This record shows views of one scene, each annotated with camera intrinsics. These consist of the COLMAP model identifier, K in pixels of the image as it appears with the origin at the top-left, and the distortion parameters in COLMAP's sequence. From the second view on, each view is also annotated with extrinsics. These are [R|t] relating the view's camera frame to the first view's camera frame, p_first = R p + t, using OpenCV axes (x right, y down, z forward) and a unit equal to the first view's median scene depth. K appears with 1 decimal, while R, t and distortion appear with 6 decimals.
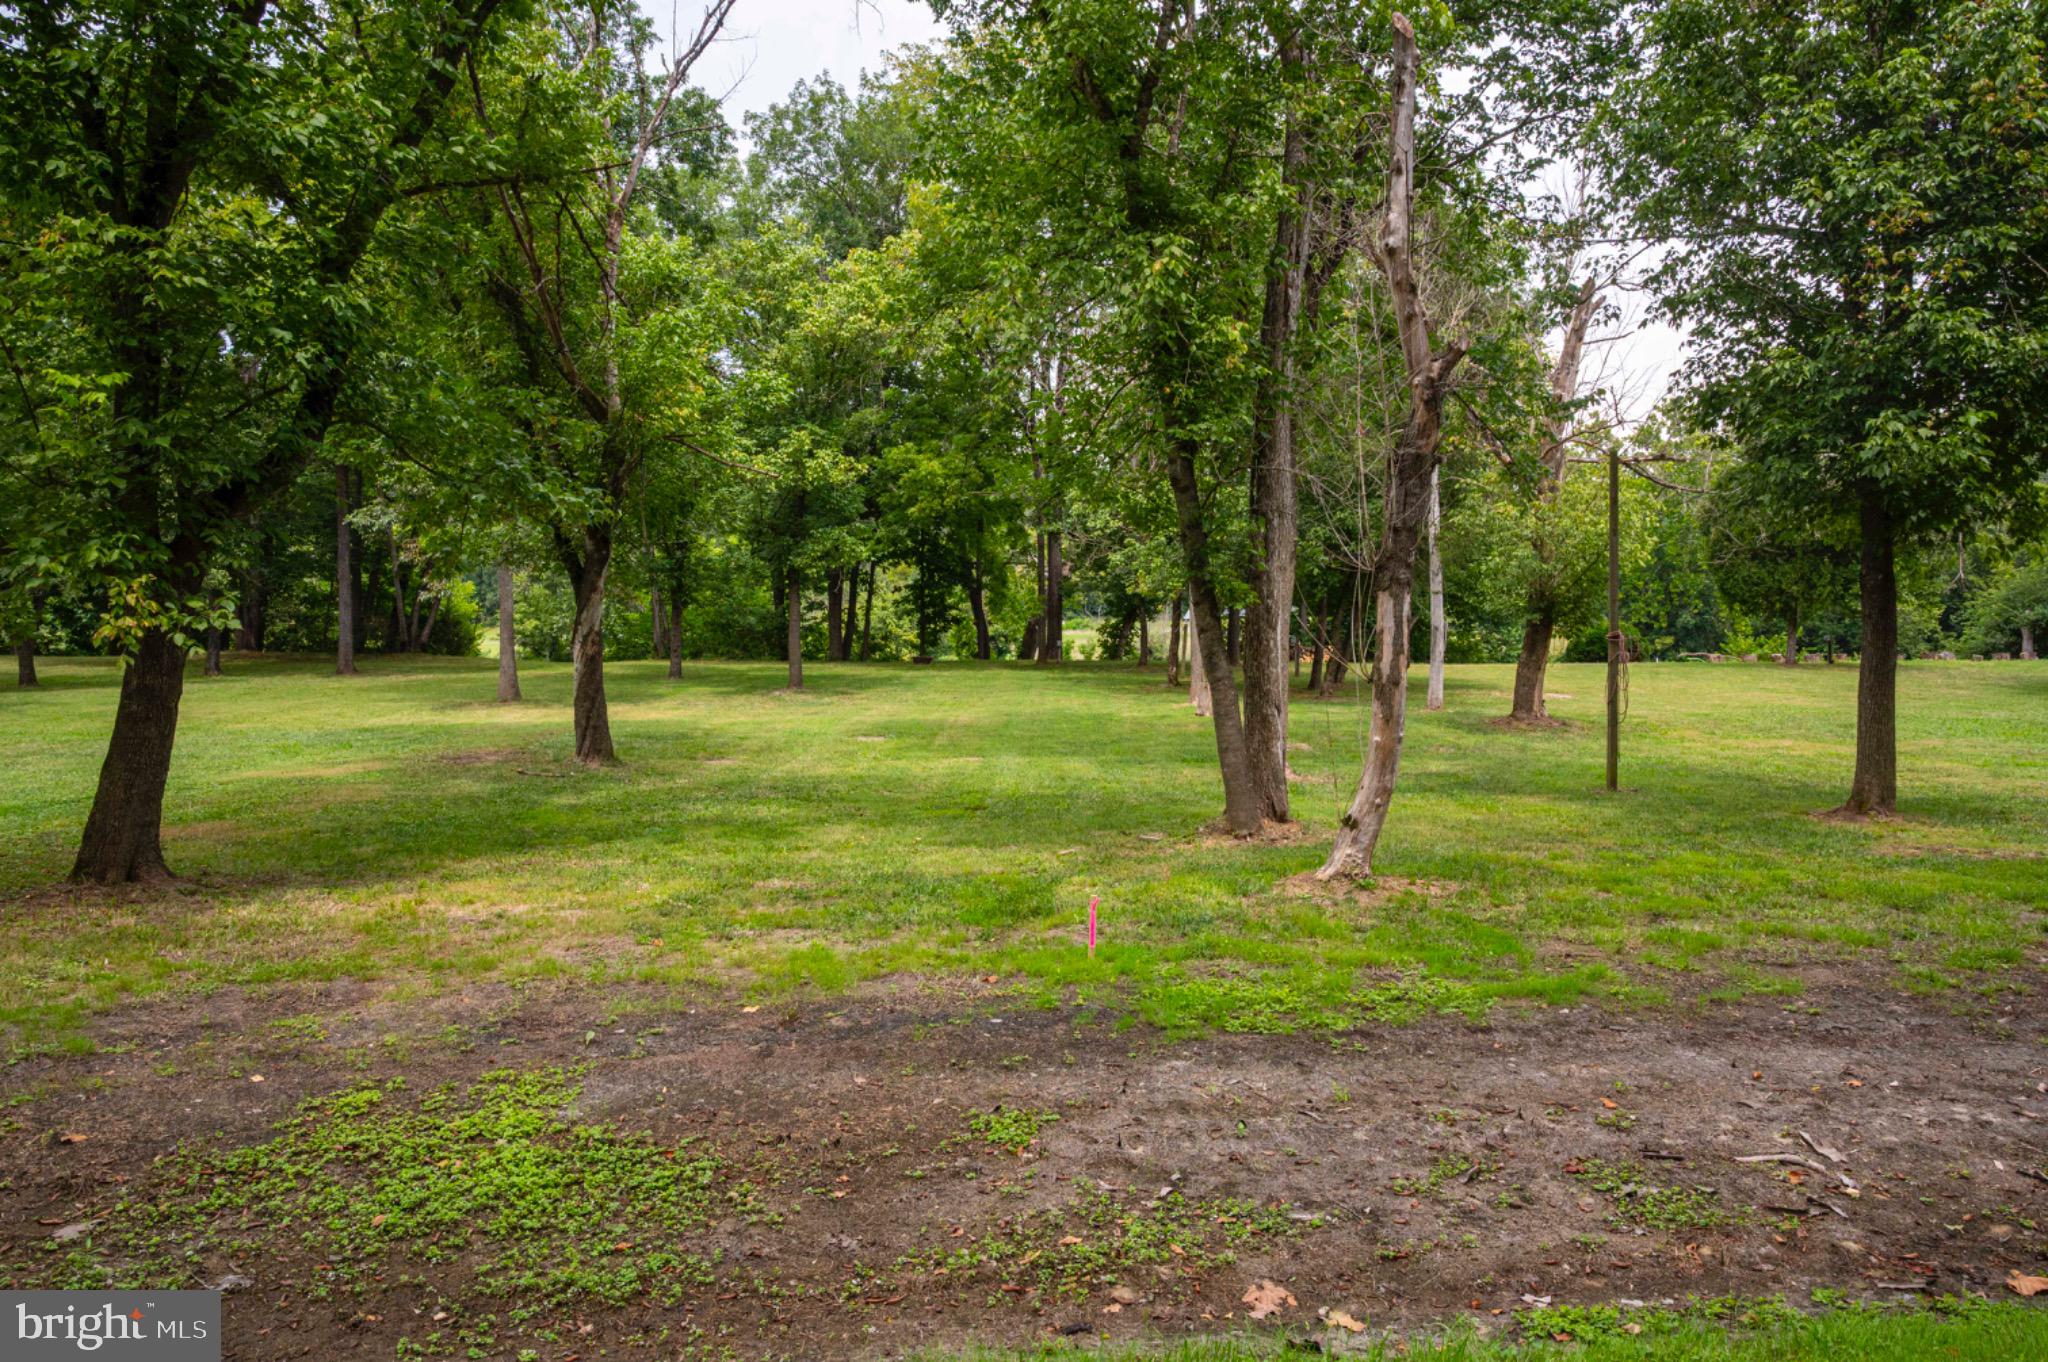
lens RADIAL K [[1368.5, 0, 1024.0], [0, 1368.5, 681.0], [0, 0, 1]] dist [-0.007080, 0.003882]
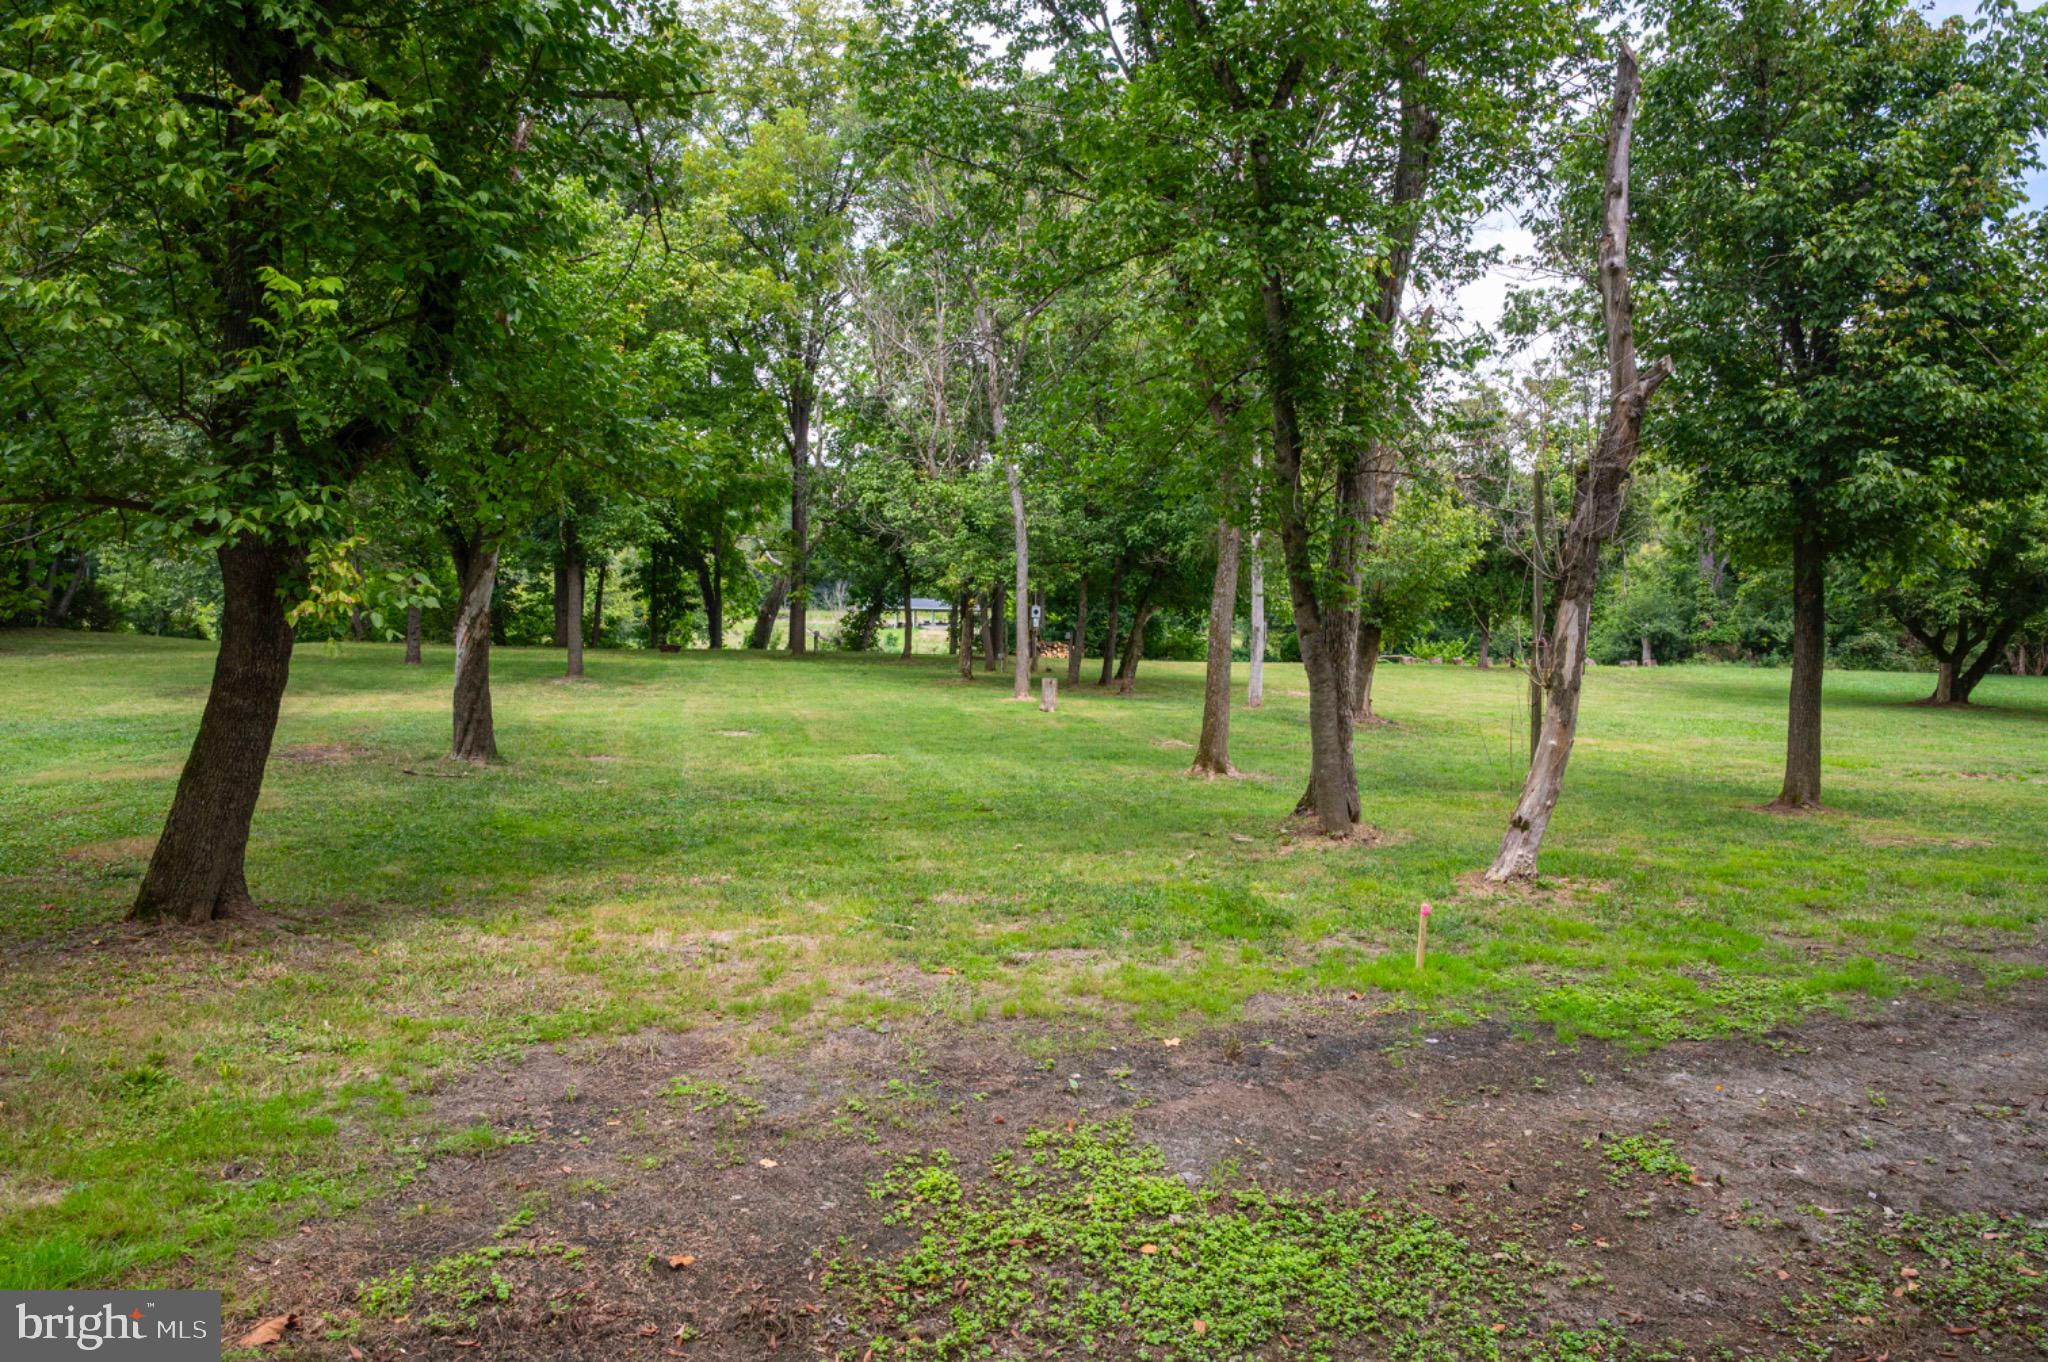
lens RADIAL K [[1368.5, 0, 1024.0], [0, 1368.5, 681.0], [0, 0, 1]] dist [-0.007080, 0.003882]
pose [[0.967386, 0.013539, 0.252945, -0.128466], [-0.015178, 0.999875, 0.004527, -0.000939], [-0.252852, -0.008218, 0.967470, 0.034732]]
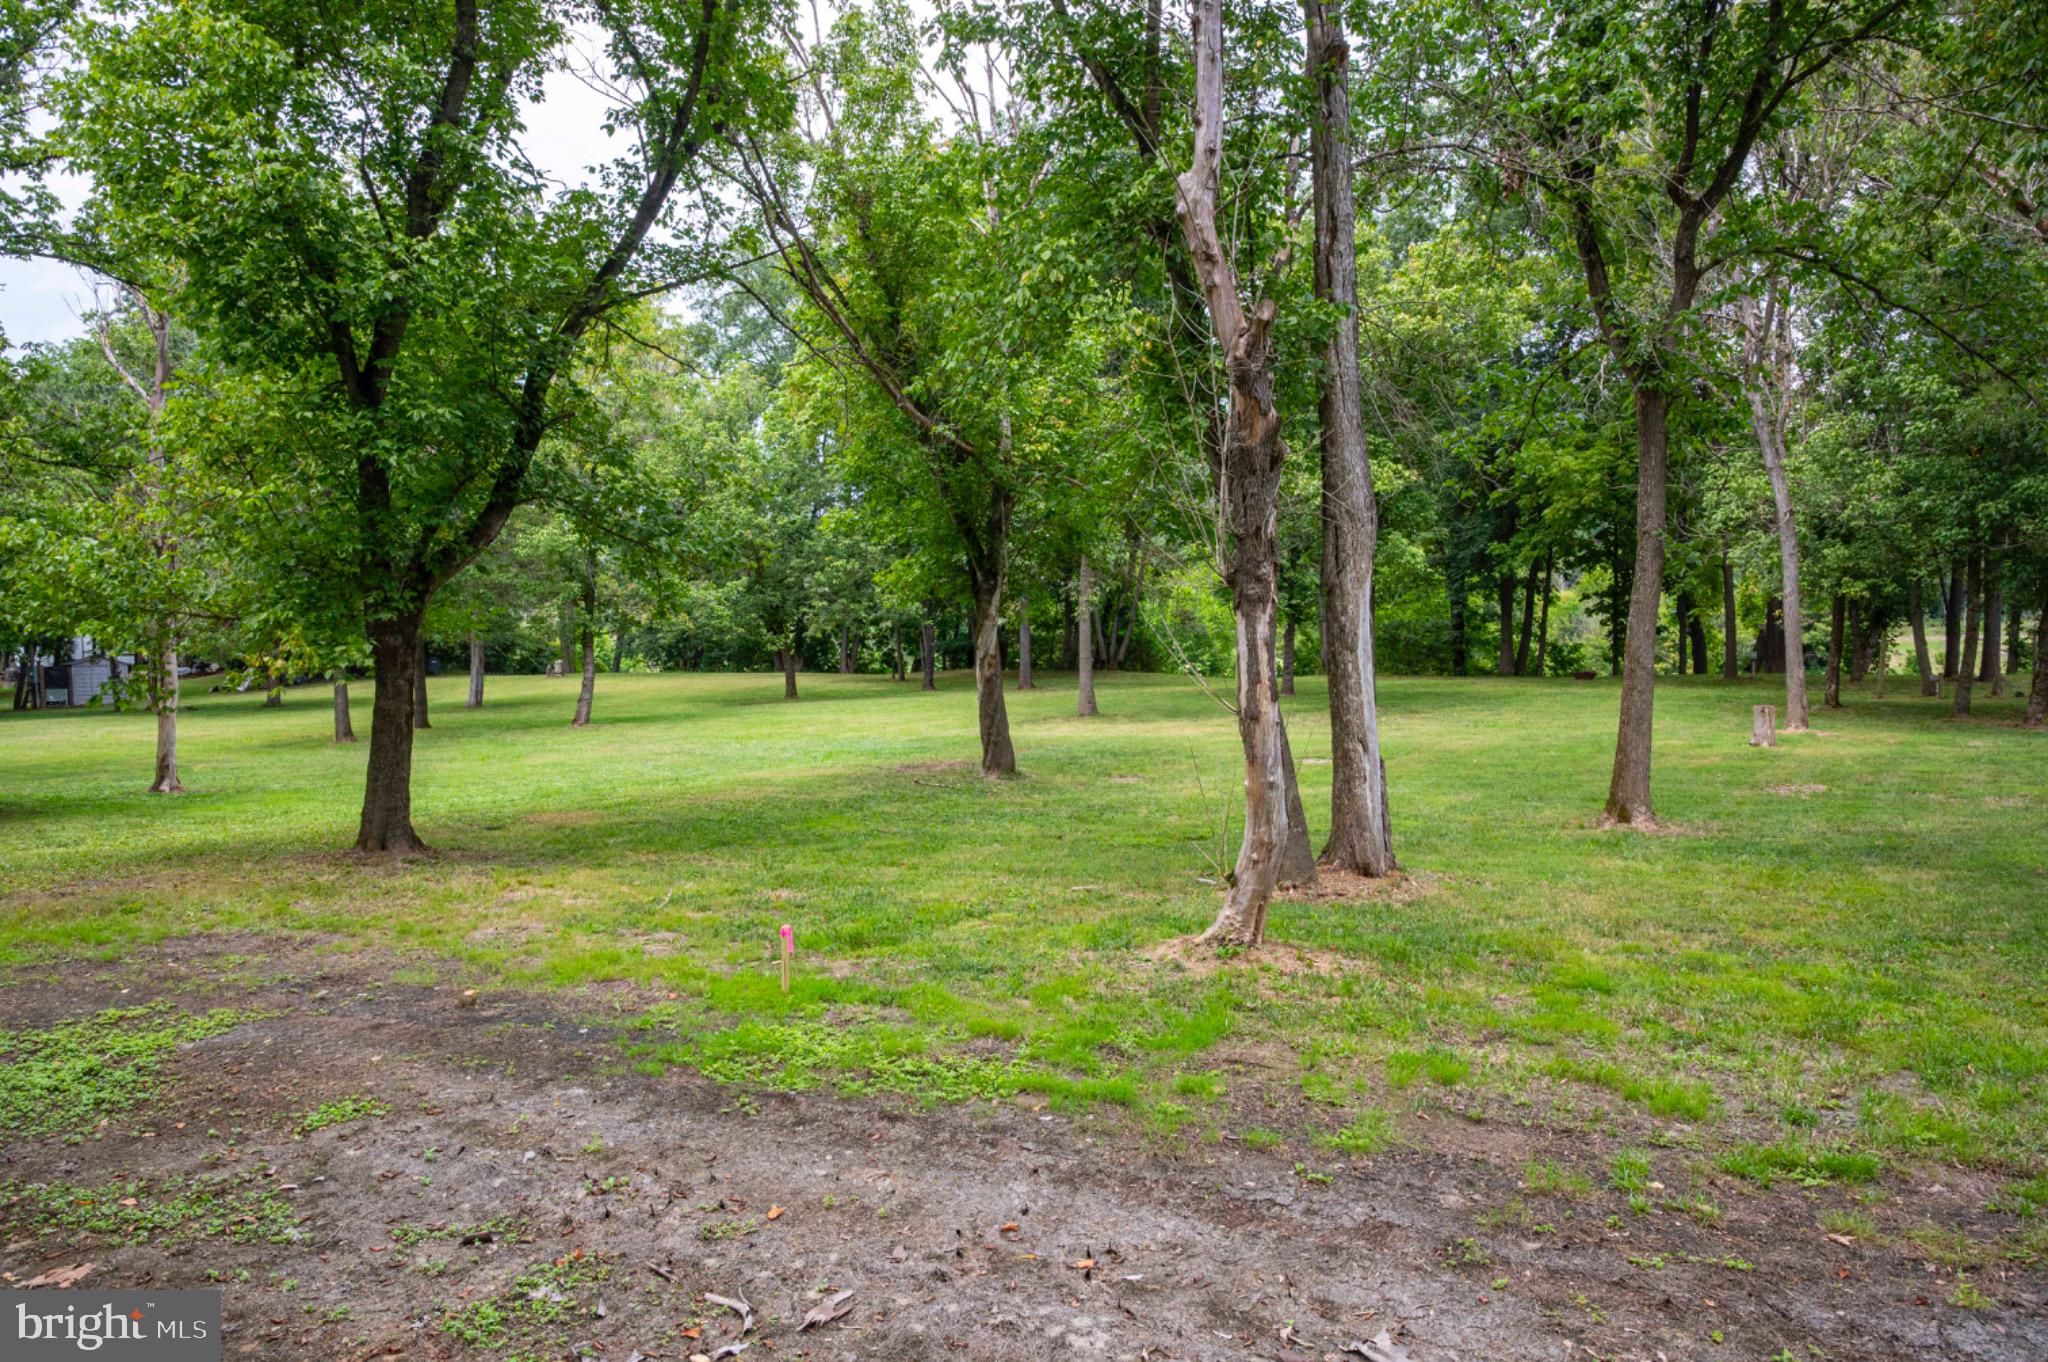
lens RADIAL K [[1368.5, 0, 1024.0], [0, 1368.5, 681.0], [0, 0, 1]] dist [-0.007080, 0.003882]
pose [[0.829599, -0.000262, -0.558359, 0.205037], [-0.004663, 0.999962, -0.007399, -0.004792], [0.558340, 0.008742, 0.829566, 0.070905]]
